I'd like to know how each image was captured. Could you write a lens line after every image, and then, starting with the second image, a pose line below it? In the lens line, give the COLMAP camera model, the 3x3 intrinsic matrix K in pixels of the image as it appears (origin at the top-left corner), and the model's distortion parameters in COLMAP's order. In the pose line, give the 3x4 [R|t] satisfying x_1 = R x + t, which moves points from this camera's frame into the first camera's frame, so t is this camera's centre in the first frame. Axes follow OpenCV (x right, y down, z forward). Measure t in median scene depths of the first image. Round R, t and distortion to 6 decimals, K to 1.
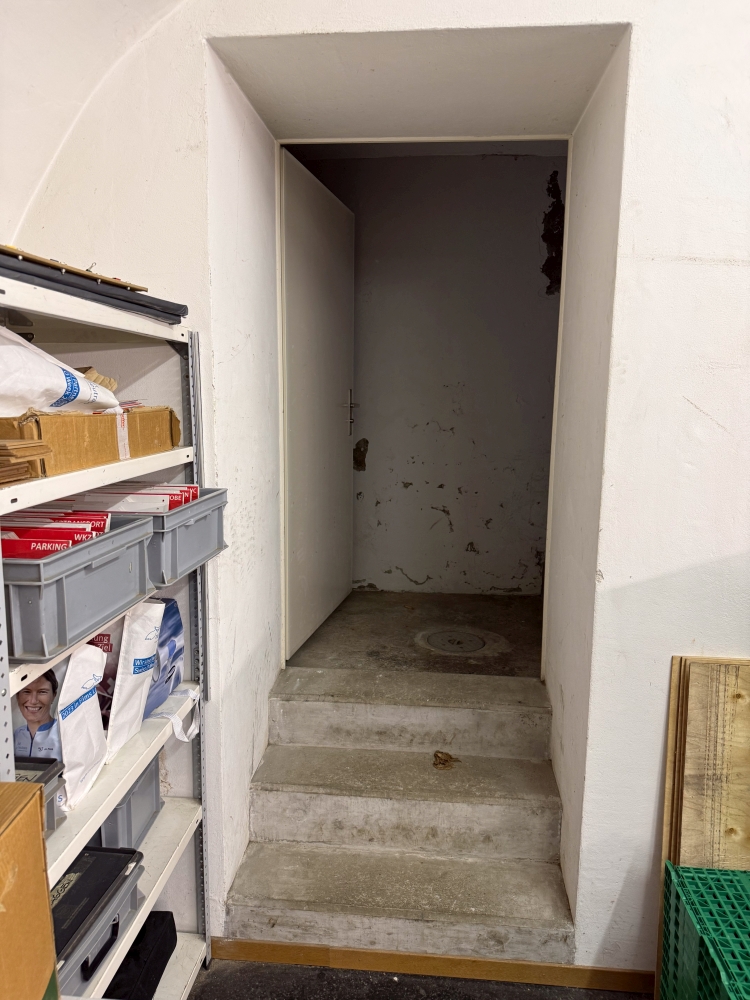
lens RADIAL K [[698.9, 0, 386.8], [0, 698.9, 480.8], [0, 0, 1]] dist [0.057363, -0.072661]
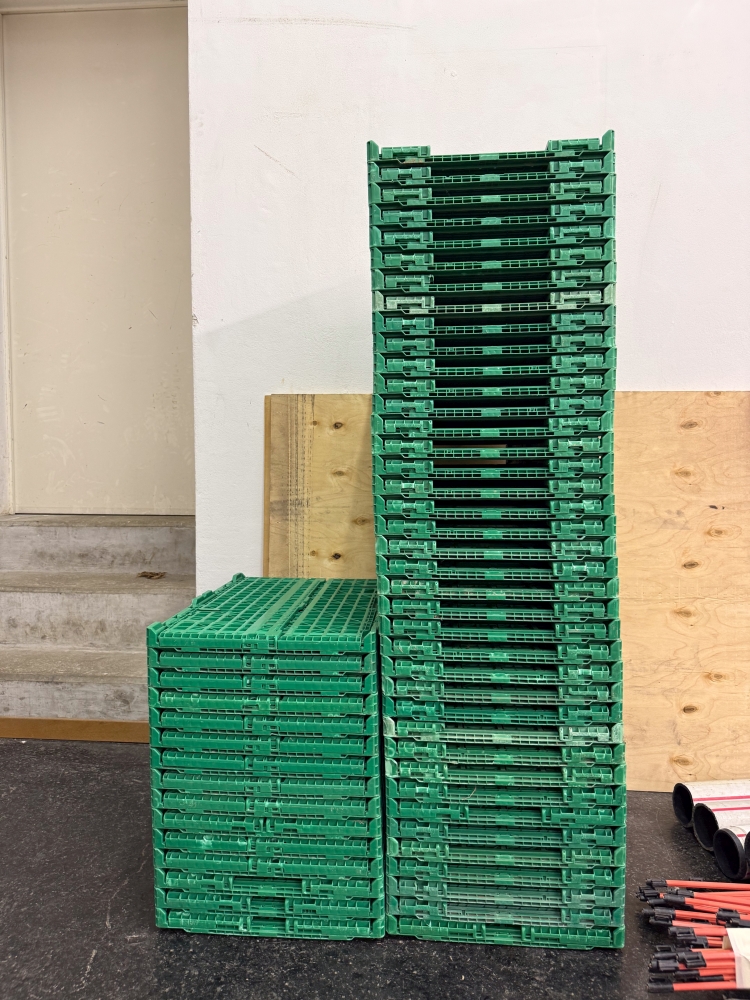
lens RADIAL K [[698.9, 0, 383.9], [0, 698.9, 489.1], [0, 0, 1]] dist [0.057363, -0.072661]
pose [[0.999760, -0.016753, -0.014145, 0.491710], [0.015328, 0.995312, -0.095493, 0.405220], [0.015679, 0.095253, 0.995330, -0.025852]]
